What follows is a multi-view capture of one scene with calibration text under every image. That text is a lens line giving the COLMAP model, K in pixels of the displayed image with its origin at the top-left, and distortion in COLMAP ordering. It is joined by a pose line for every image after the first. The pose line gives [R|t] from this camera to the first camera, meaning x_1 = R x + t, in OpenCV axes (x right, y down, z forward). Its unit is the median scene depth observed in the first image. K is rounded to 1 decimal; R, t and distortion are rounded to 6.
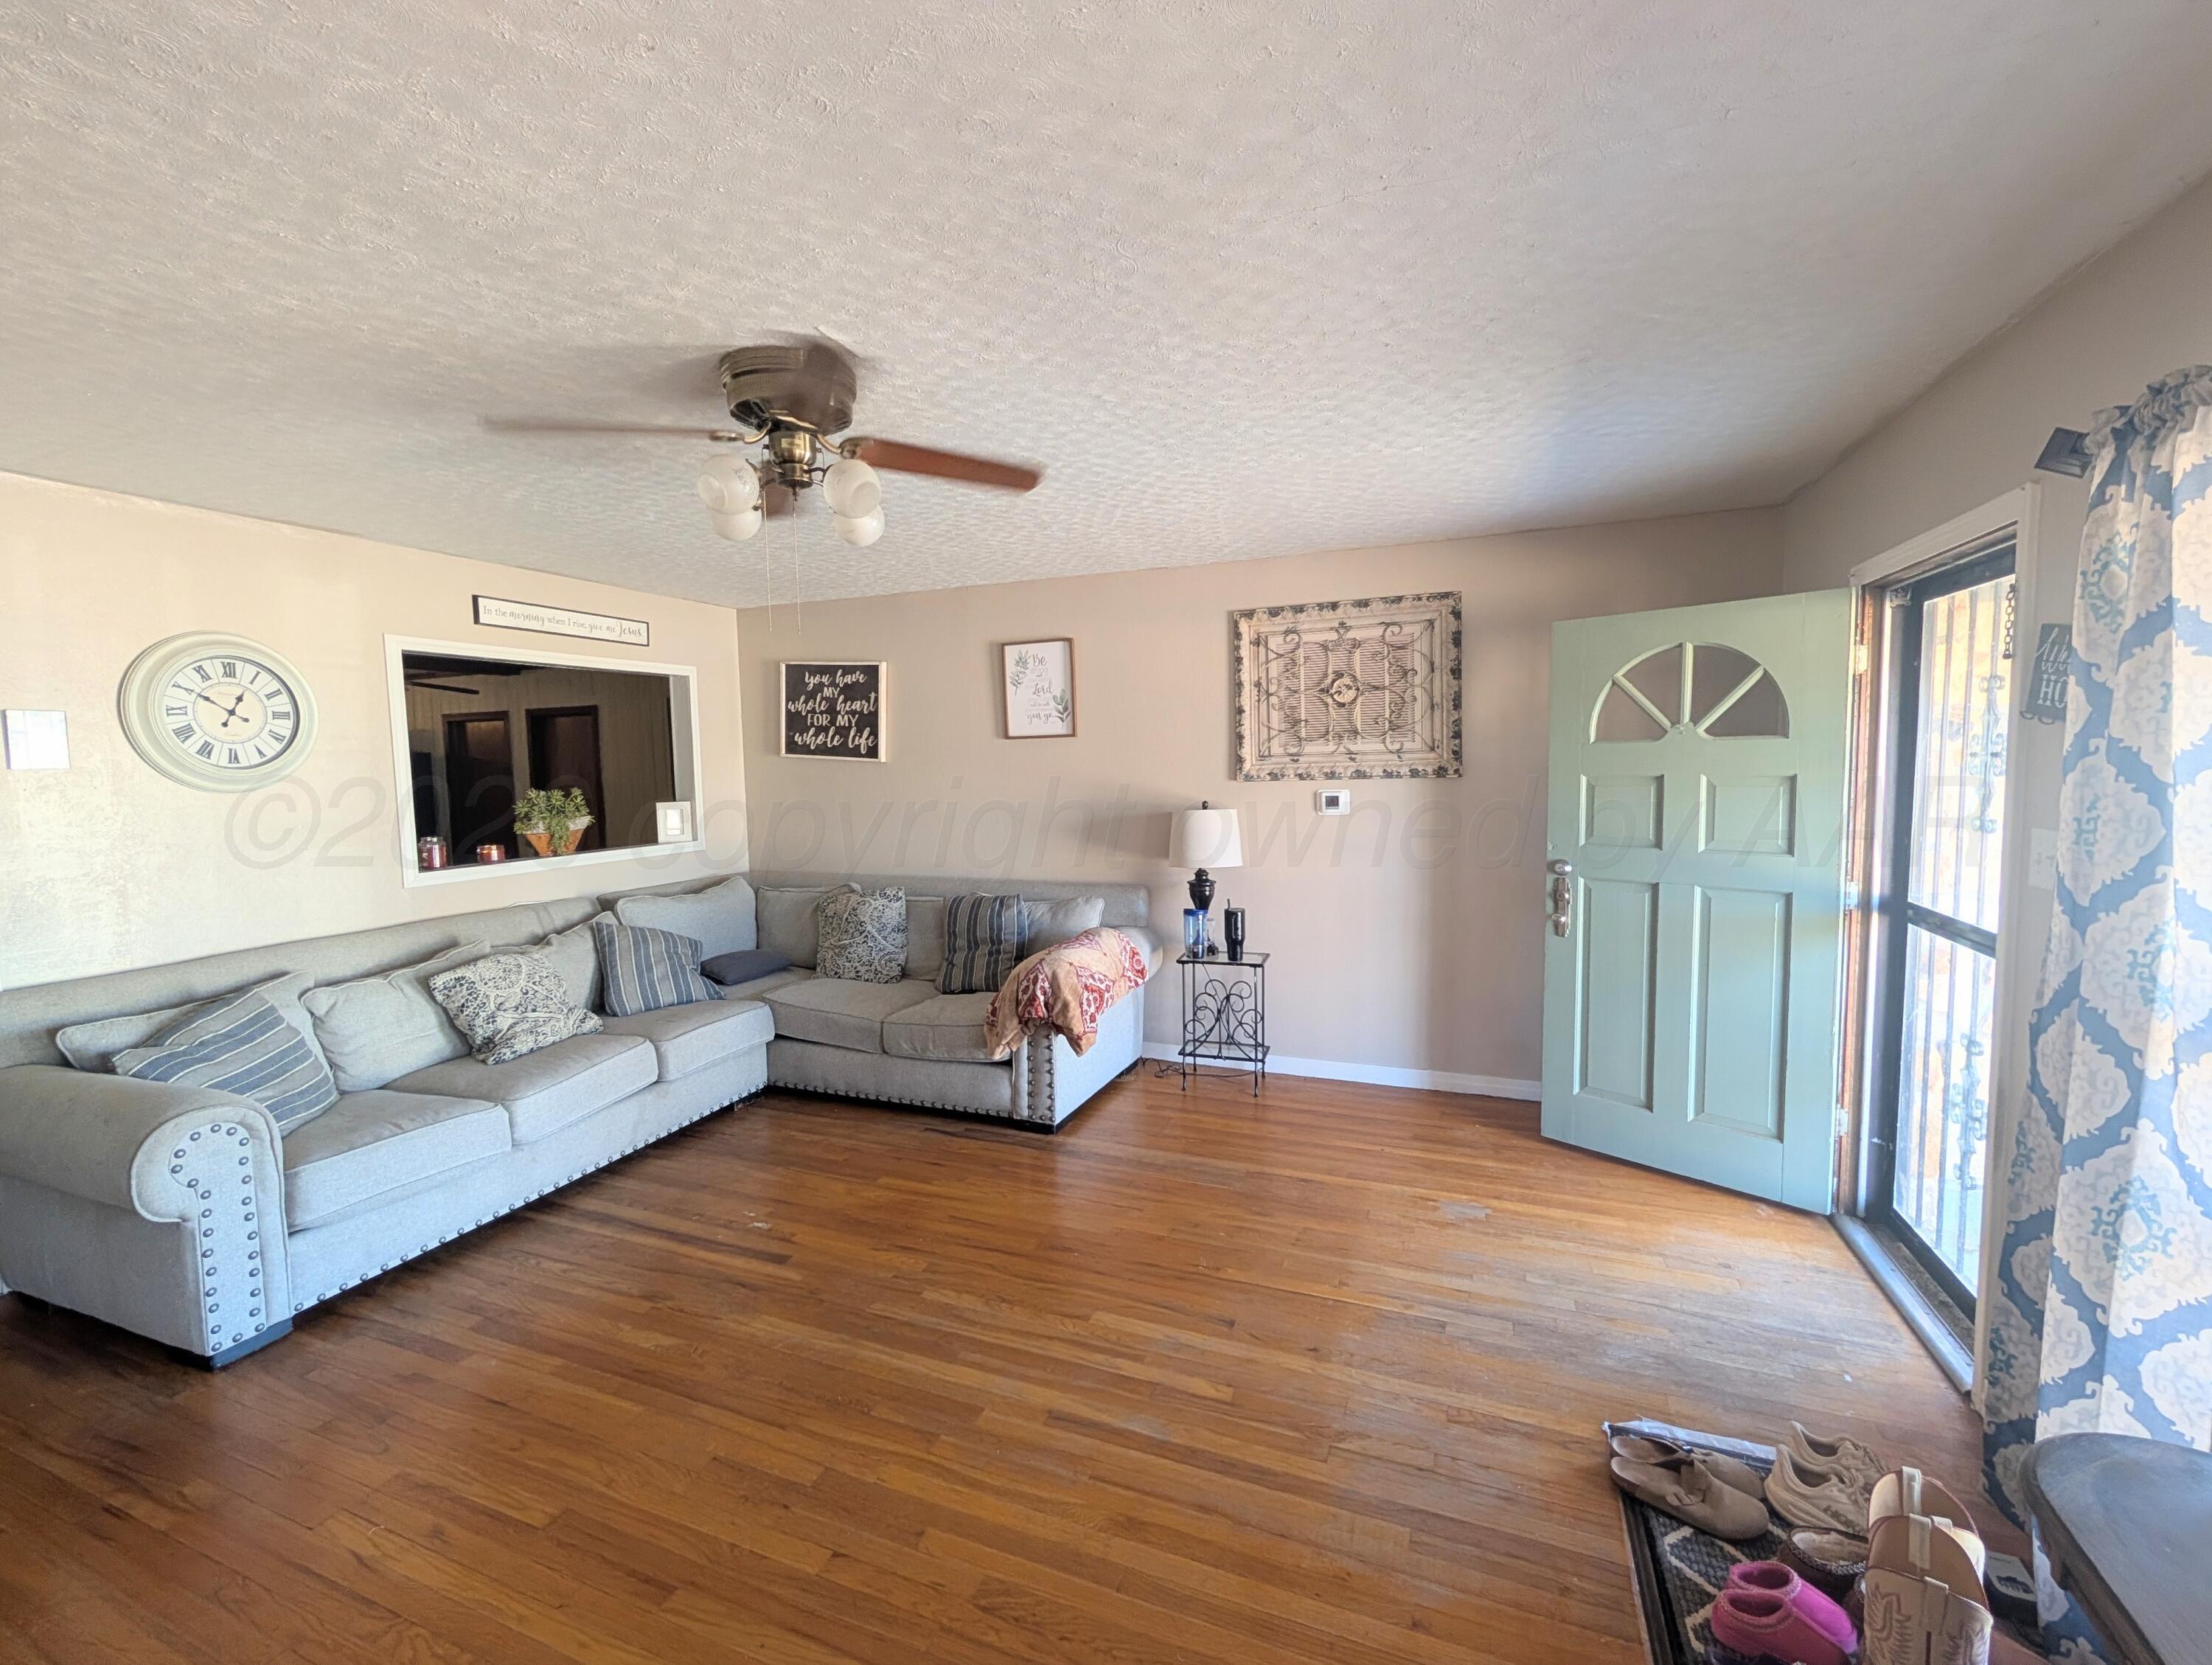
lens RADIAL K [[858.6, 0, 1106.0], [0, 858.6, 832.5], [0, 0, 1]] dist [0.000542, -0.000037]
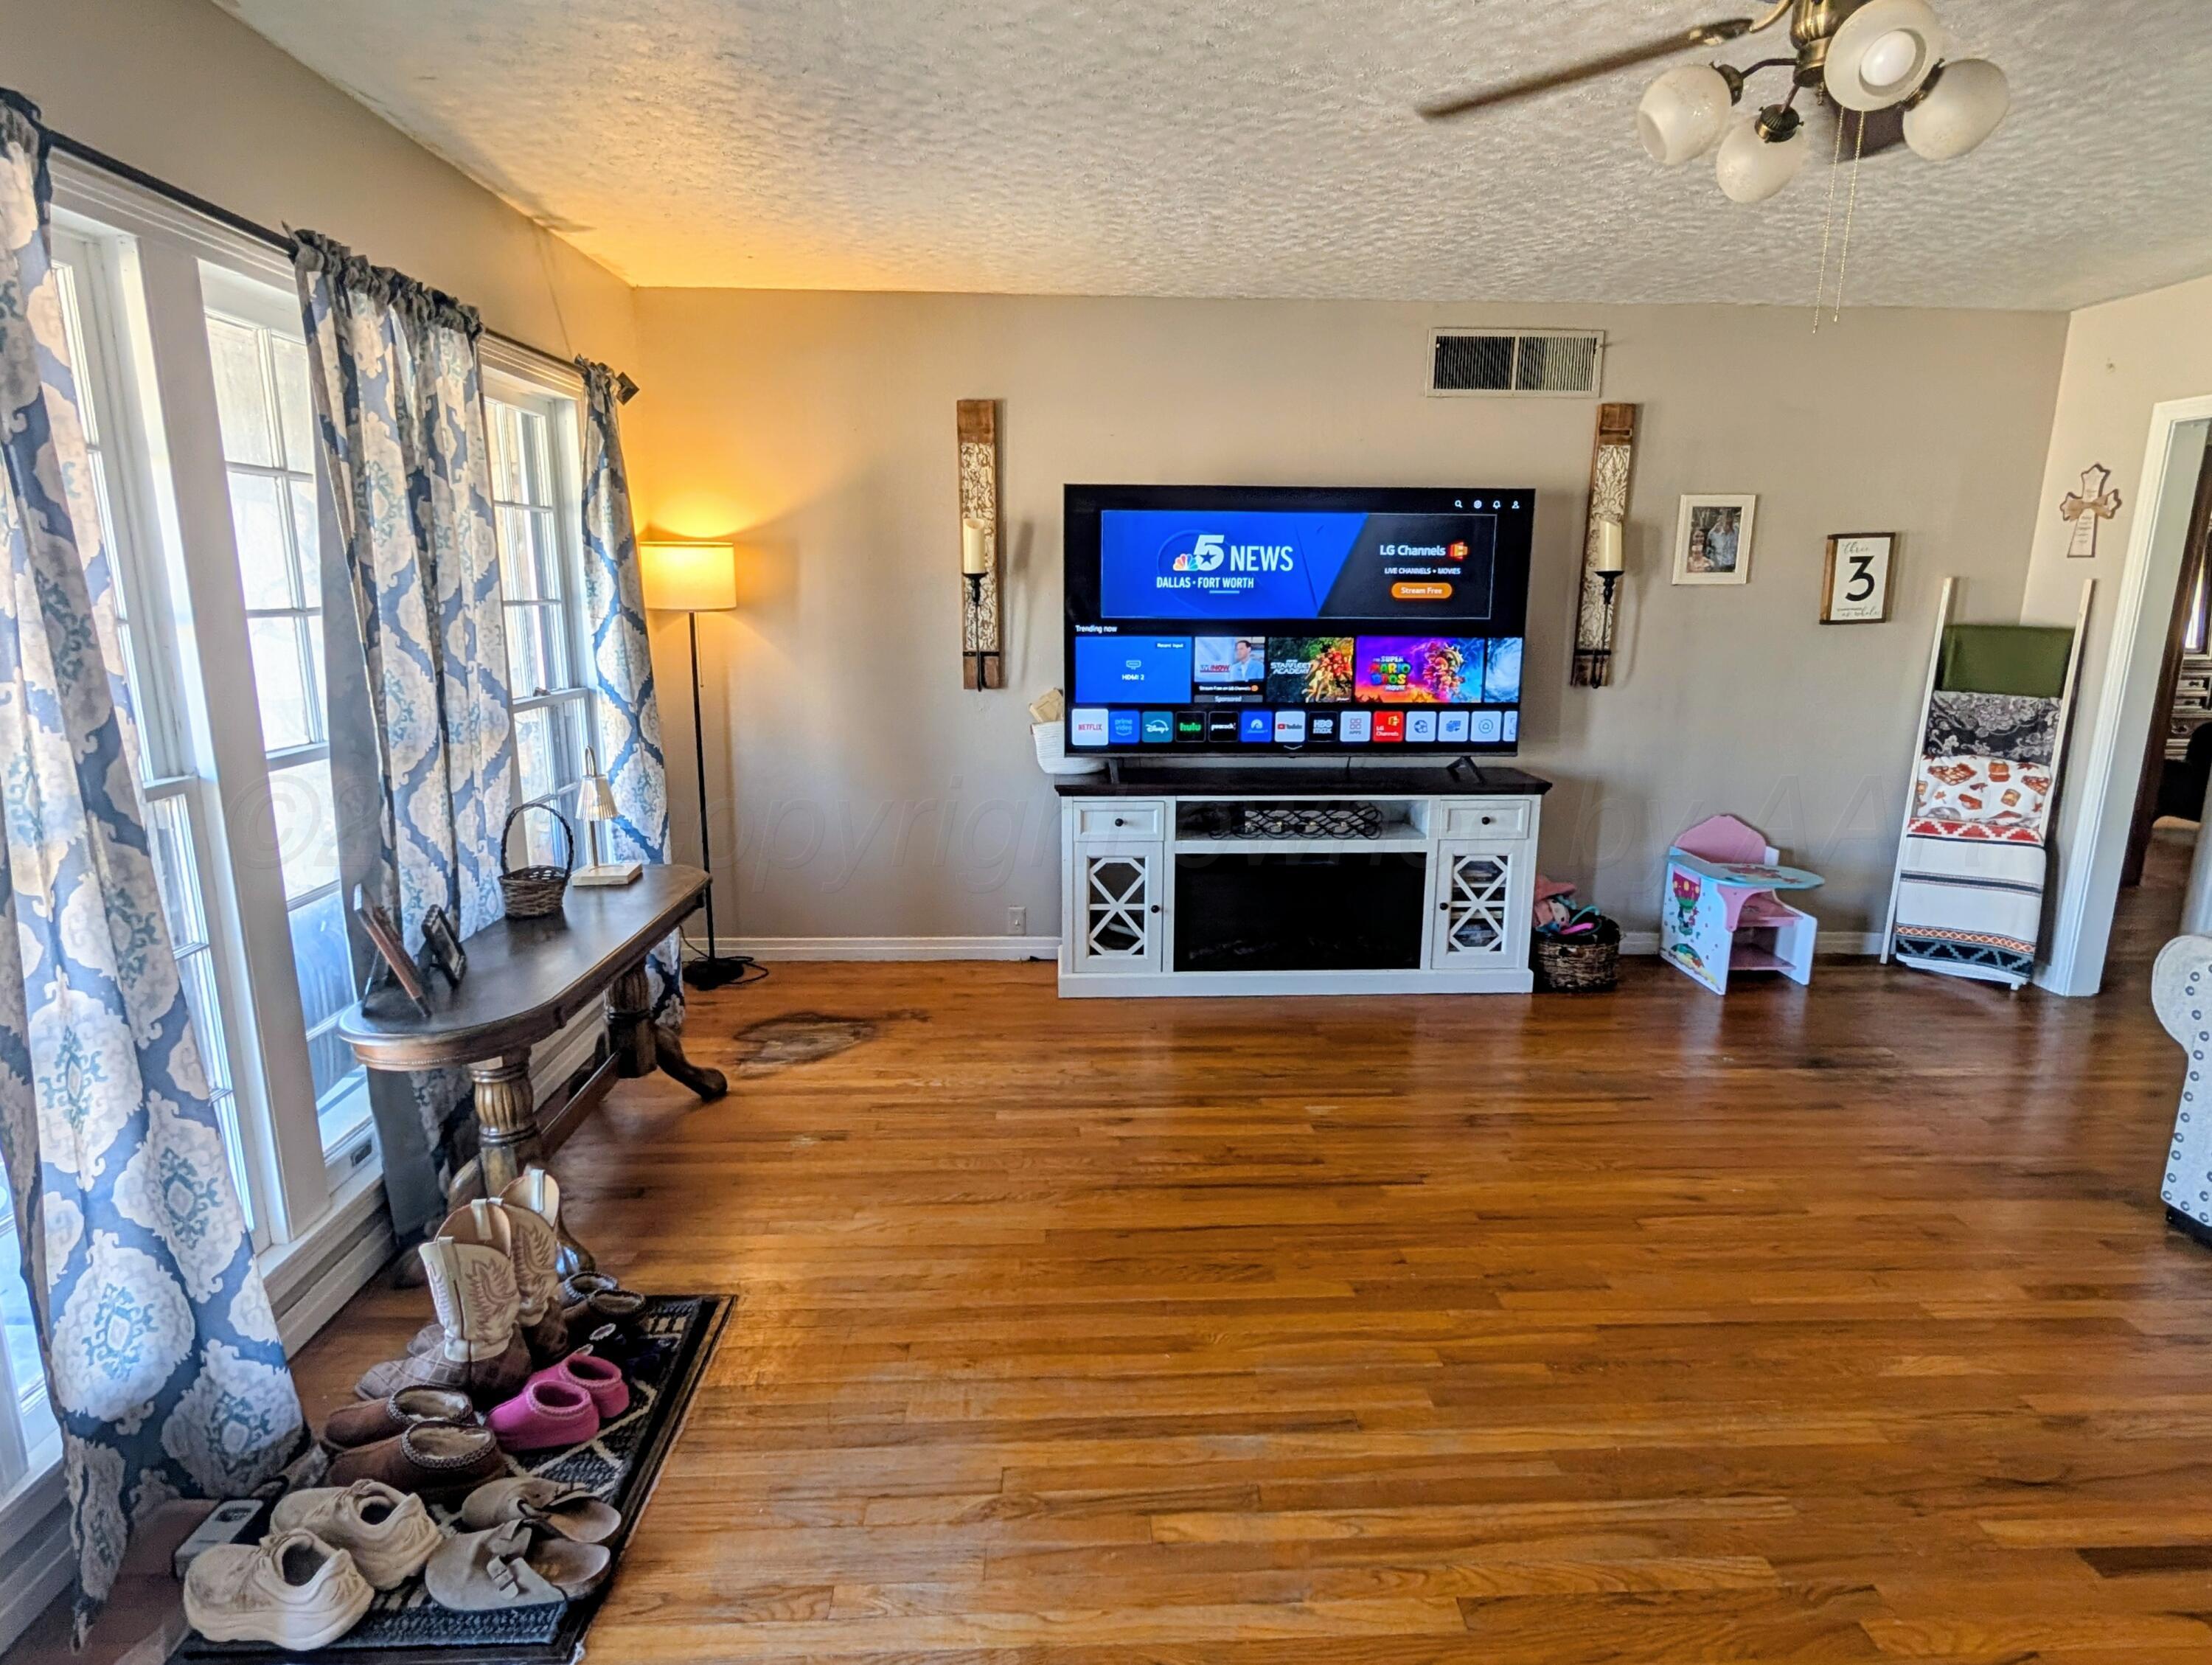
lens RADIAL K [[1181.5, 0, 1106.0], [0, 1181.5, 832.5], [0, 0, 1]] dist [0.001333, 0.000040]
pose [[-0.906269, 0.098190, -0.411139, 0.501673], [-0.025951, 0.957887, 0.285969, -0.110079], [0.421904, 0.269835, -0.865556, 1.635630]]
